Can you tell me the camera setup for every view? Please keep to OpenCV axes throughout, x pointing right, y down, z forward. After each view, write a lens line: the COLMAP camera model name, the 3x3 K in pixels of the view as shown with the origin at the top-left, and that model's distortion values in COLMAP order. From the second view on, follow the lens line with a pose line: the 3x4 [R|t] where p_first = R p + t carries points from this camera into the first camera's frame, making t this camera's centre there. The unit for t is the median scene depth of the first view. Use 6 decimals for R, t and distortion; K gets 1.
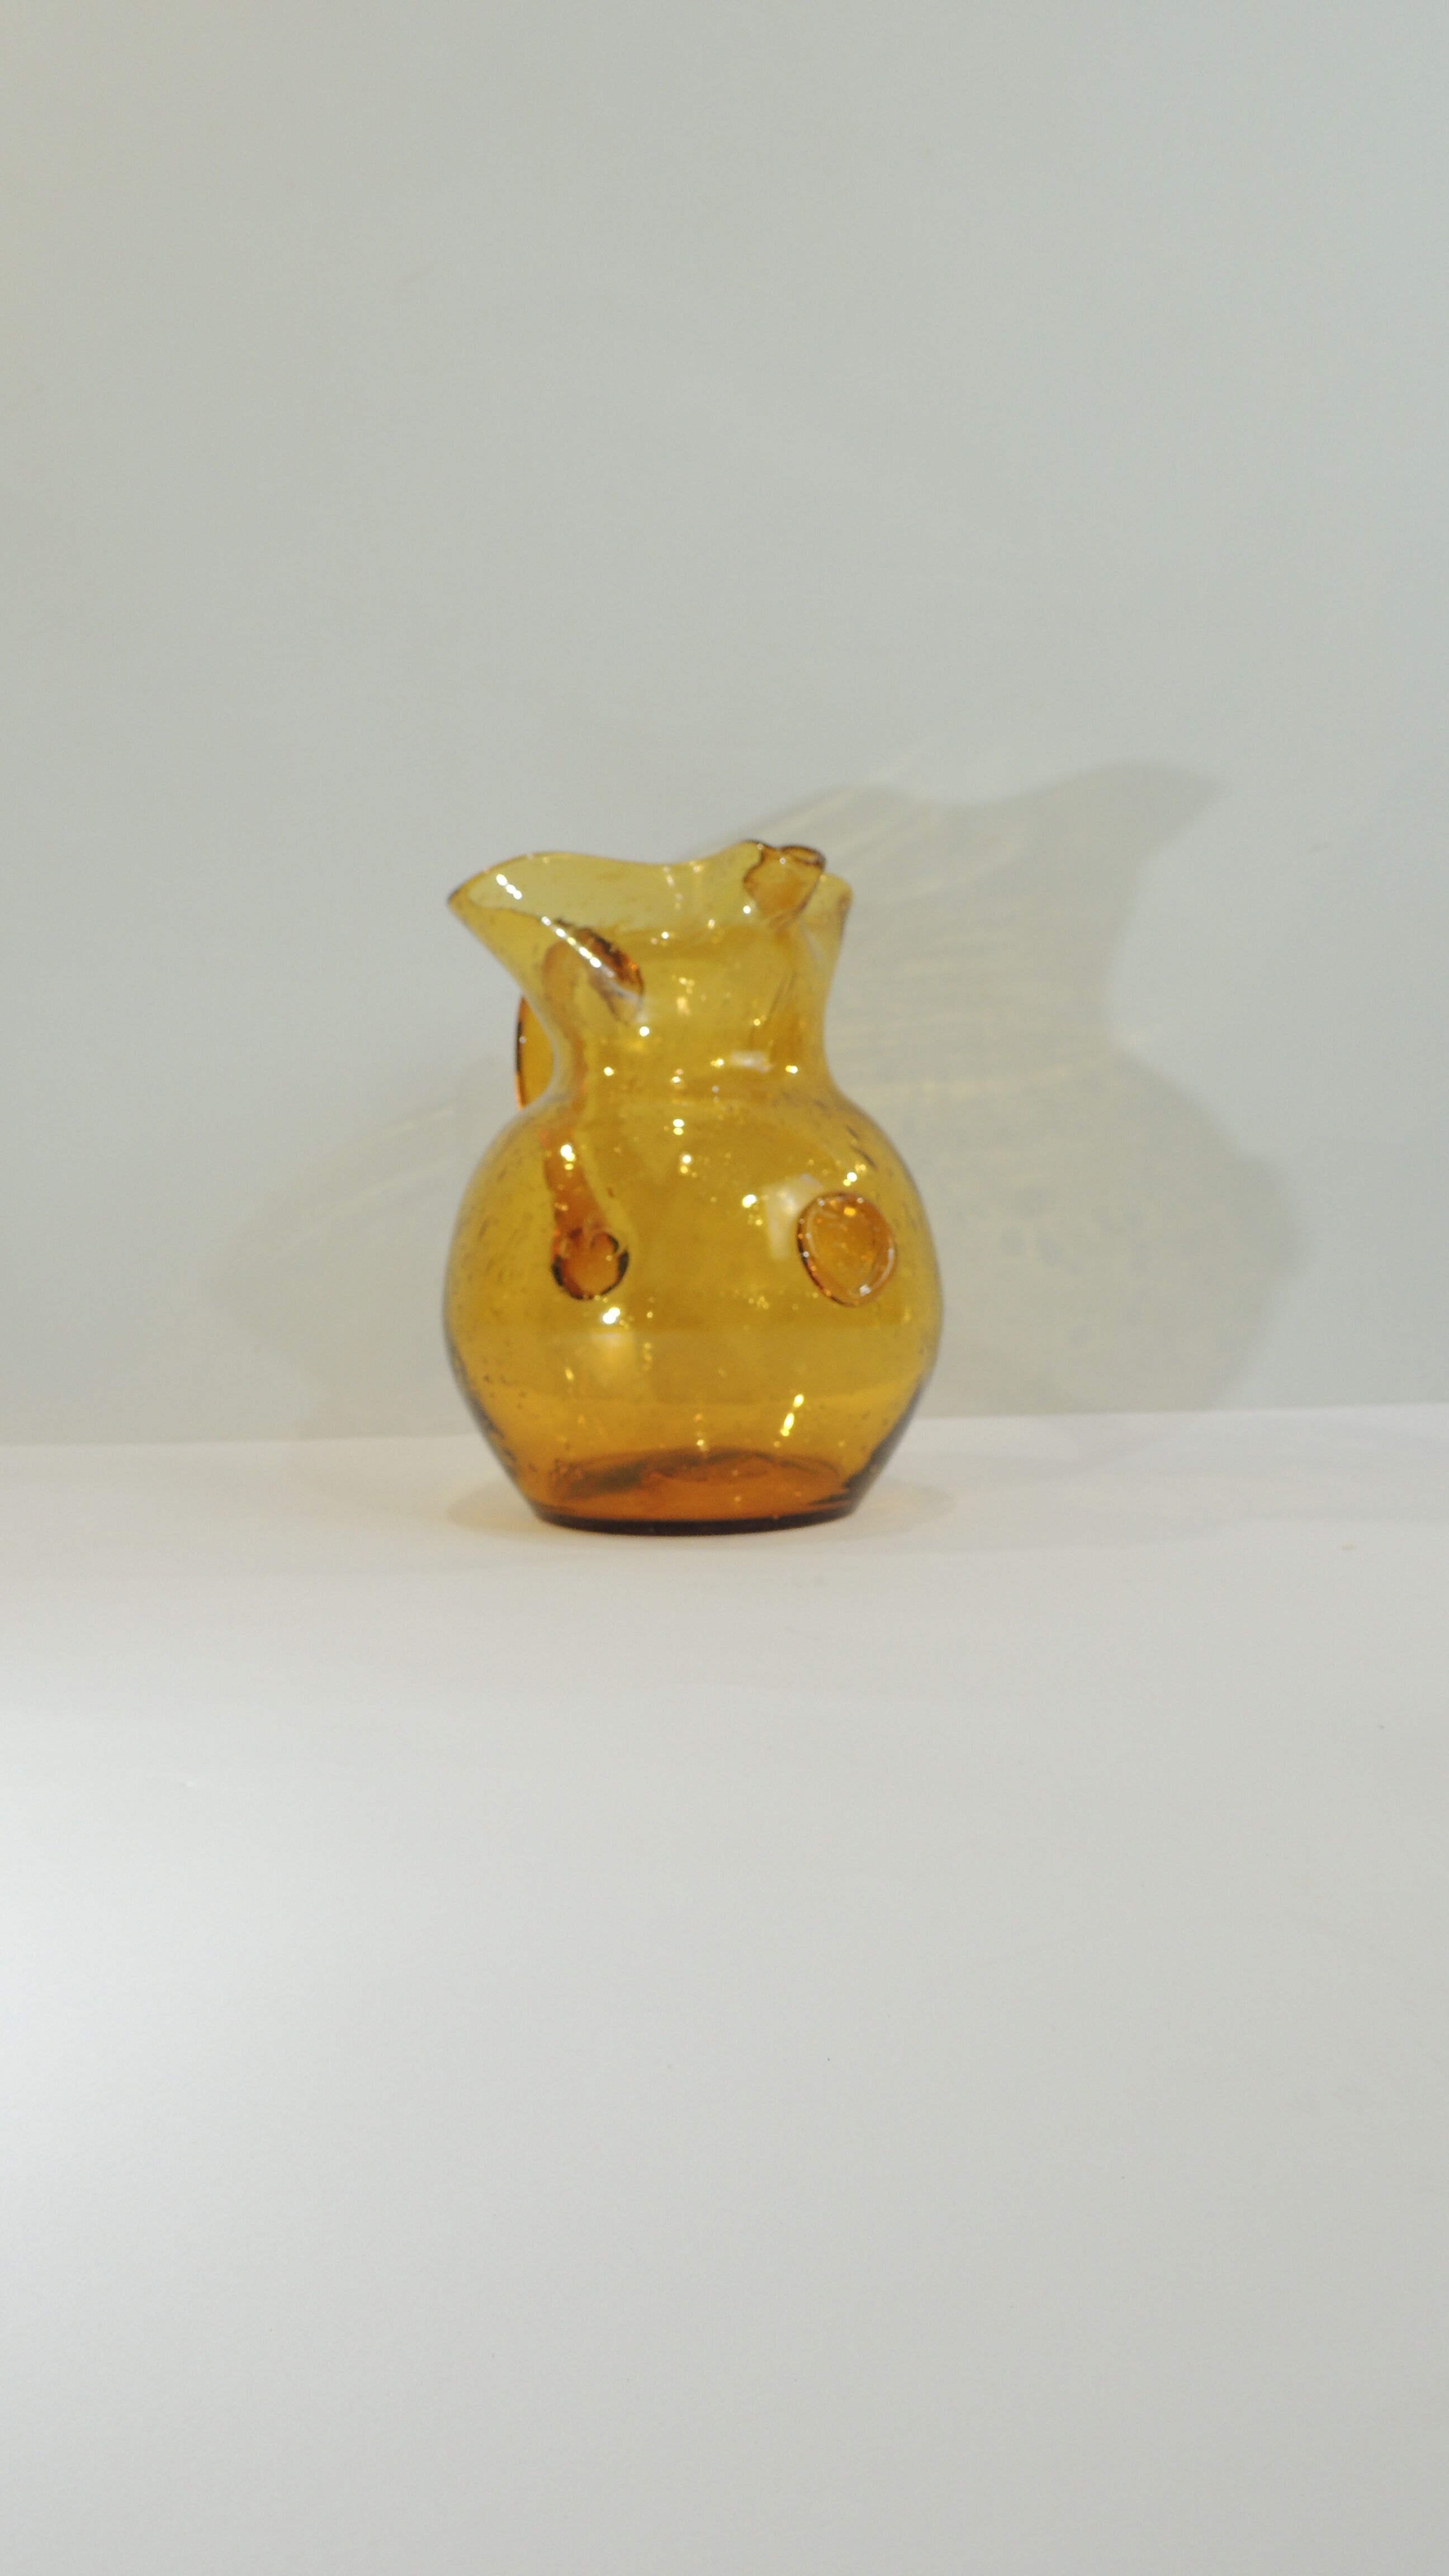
lens RADIAL K [[2332.9, 0, 724.9], [0, 2332.9, 1285.3], [0, 0, 1]] dist [0.027482, 0.000118]
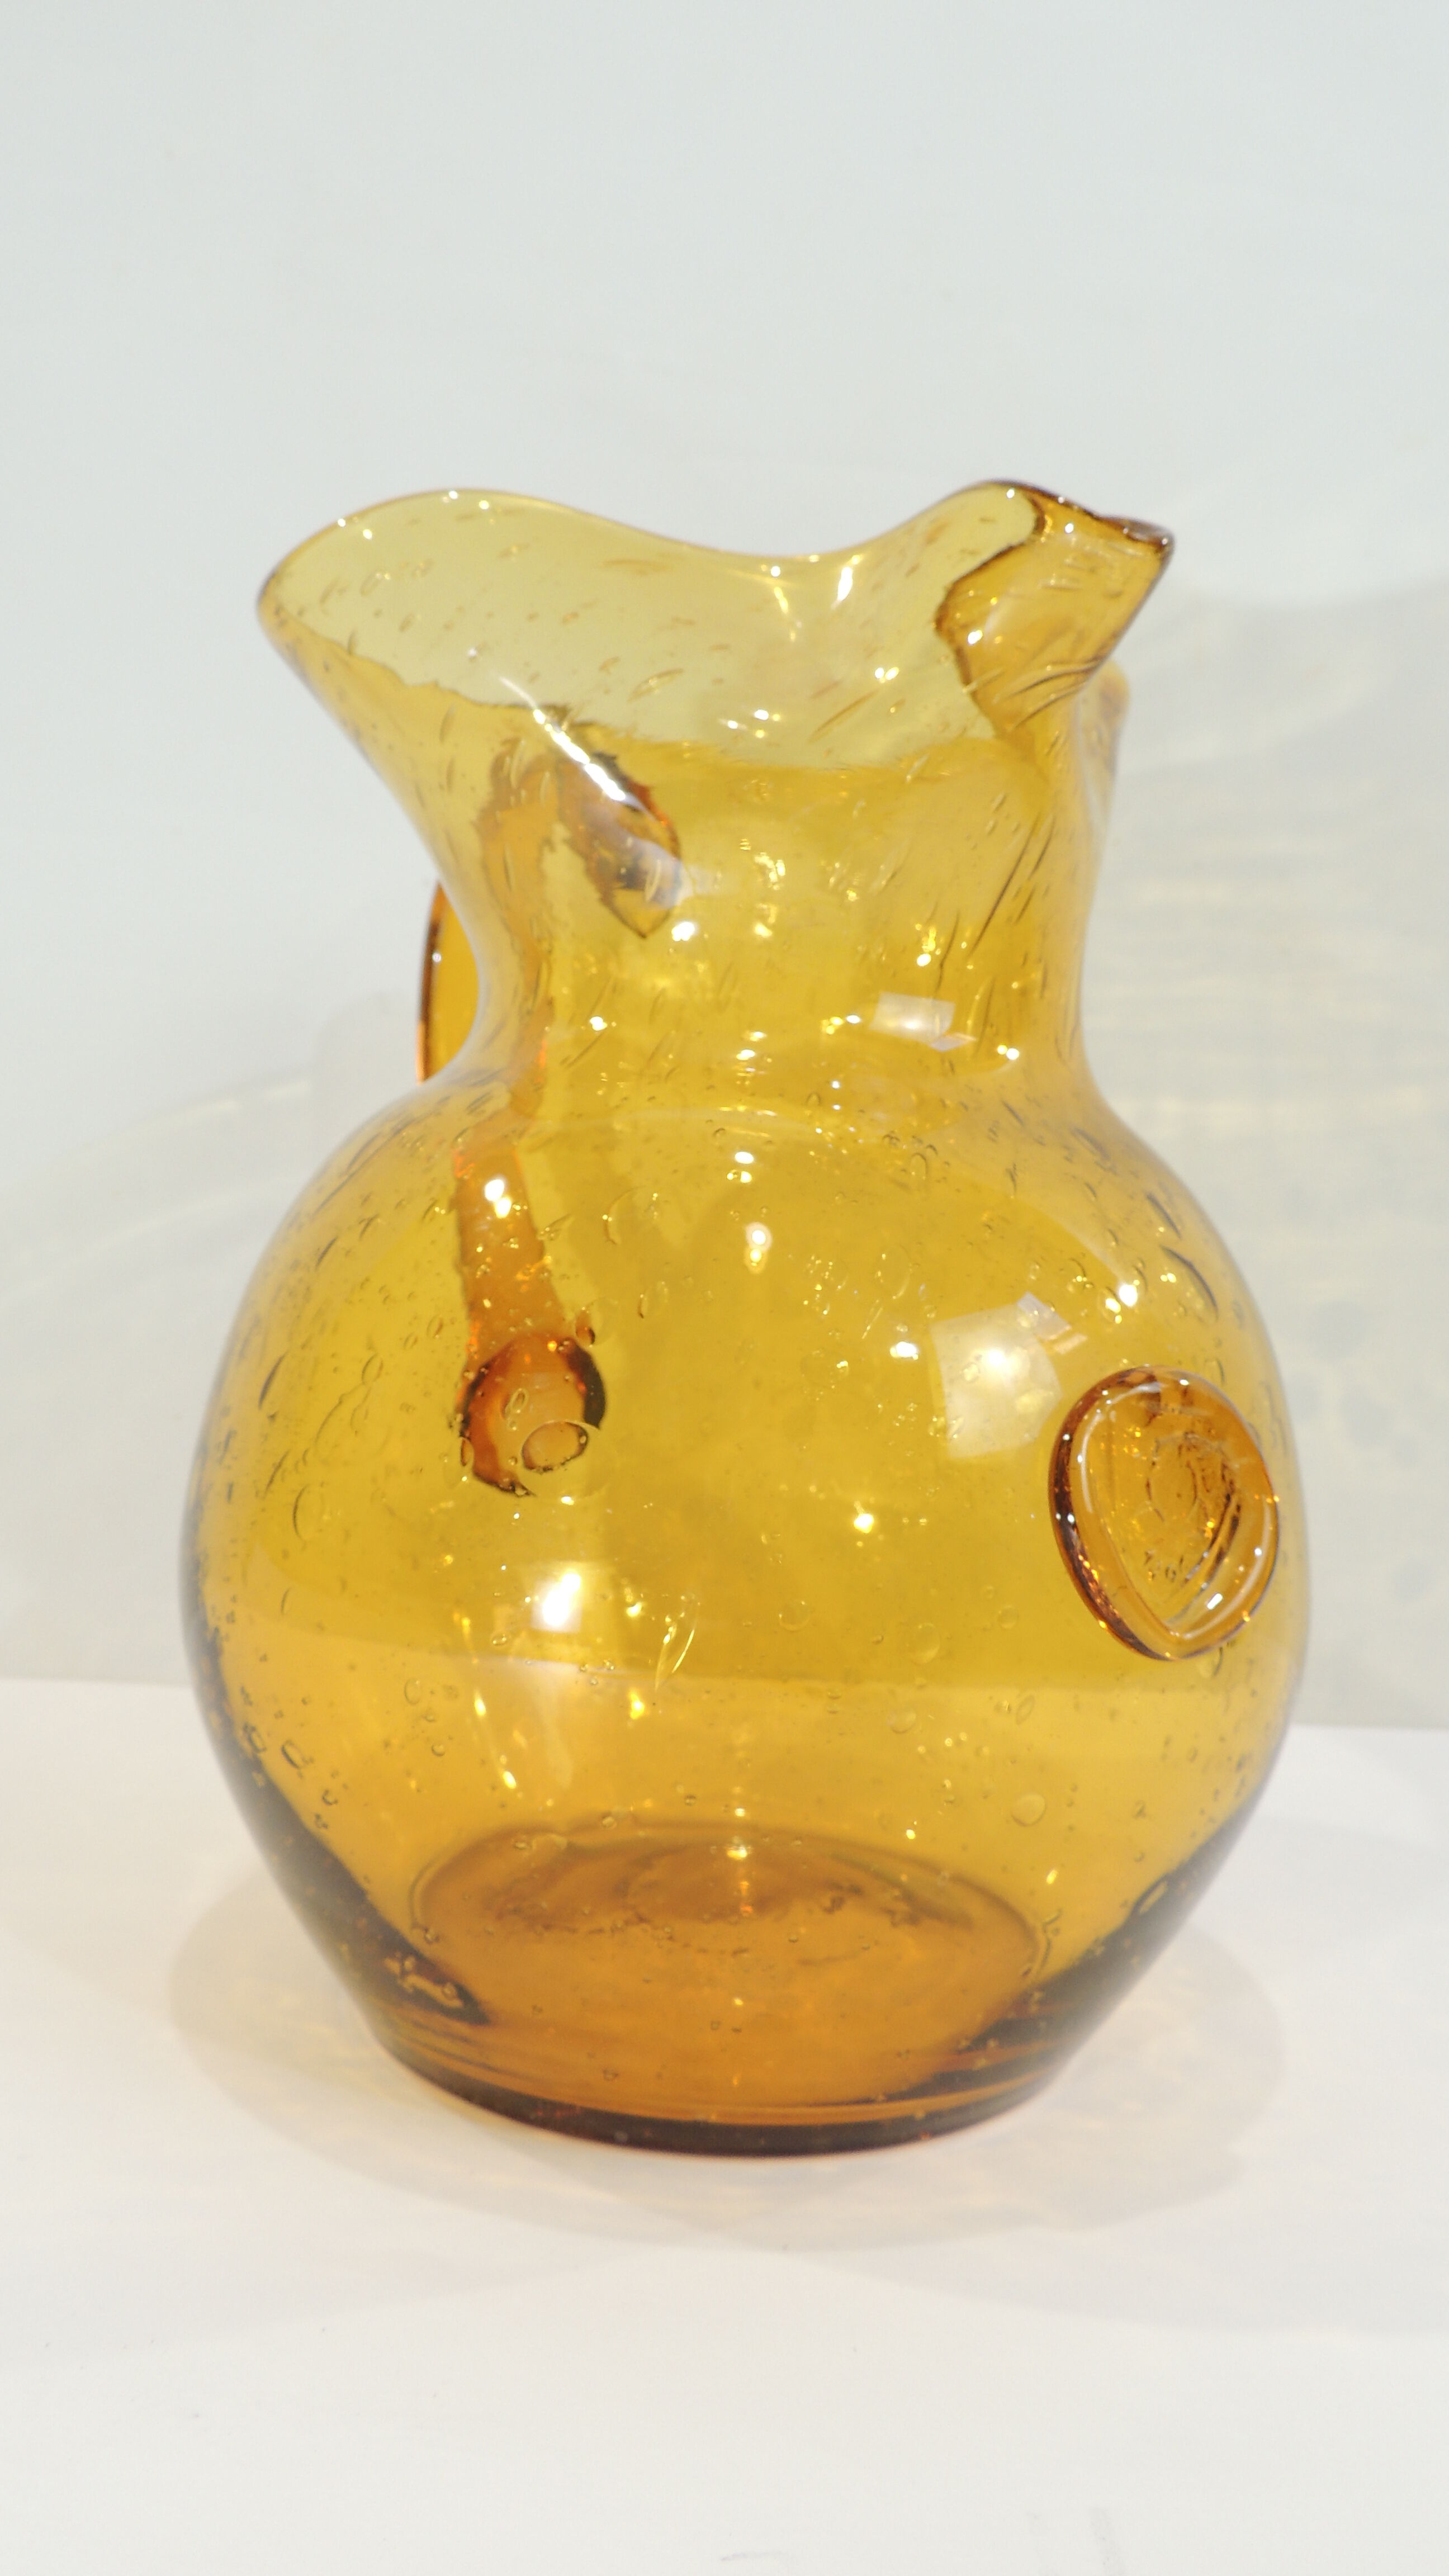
lens RADIAL K [[2332.9, 0, 719.5], [0, 2332.9, 1288.2], [0, 0, 1]] dist [0.027482, 0.000118]
pose [[0.997042, 0.075861, 0.012343, -0.028290], [-0.075926, 0.997102, 0.004871, -0.044988], [-0.011937, -0.005794, 0.999912, 0.546176]]
